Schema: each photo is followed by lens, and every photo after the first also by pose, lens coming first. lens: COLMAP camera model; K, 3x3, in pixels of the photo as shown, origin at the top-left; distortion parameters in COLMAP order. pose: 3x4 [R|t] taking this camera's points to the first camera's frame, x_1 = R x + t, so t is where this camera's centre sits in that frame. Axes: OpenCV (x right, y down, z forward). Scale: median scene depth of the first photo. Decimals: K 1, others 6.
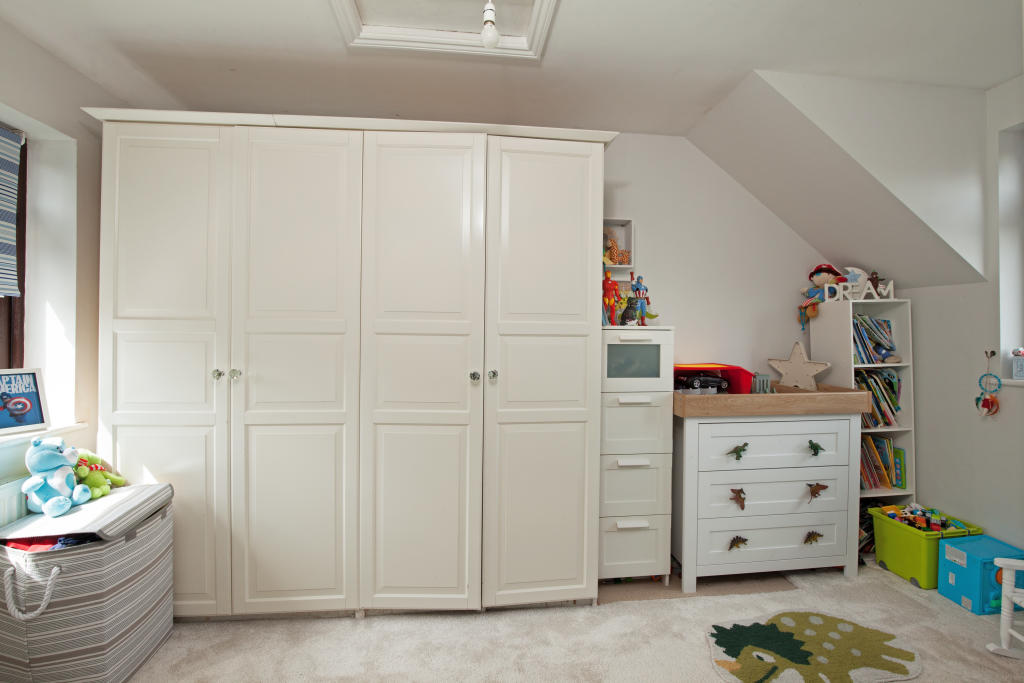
lens RADIAL K [[468.7, 0, 514.0], [0, 468.7, 328.0], [0, 0, 1]] dist [0.000347, 0.000627]
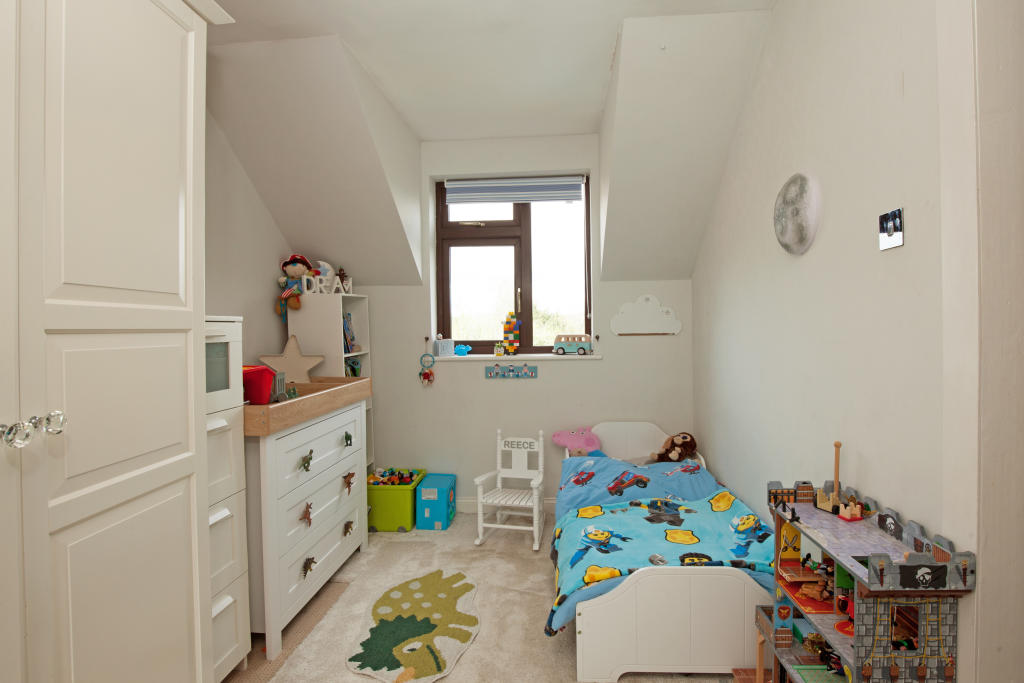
lens RADIAL K [[518.5, 0, 510.7], [0, 518.5, 329.5], [0, 0, 1]] dist [-0.023016, -0.000041]
pose [[0.206671, -0.015246, 0.978292, -0.369512], [0.006987, 0.999876, 0.014106, 0.008254], [-0.978386, 0.003920, 0.206752, 0.431900]]
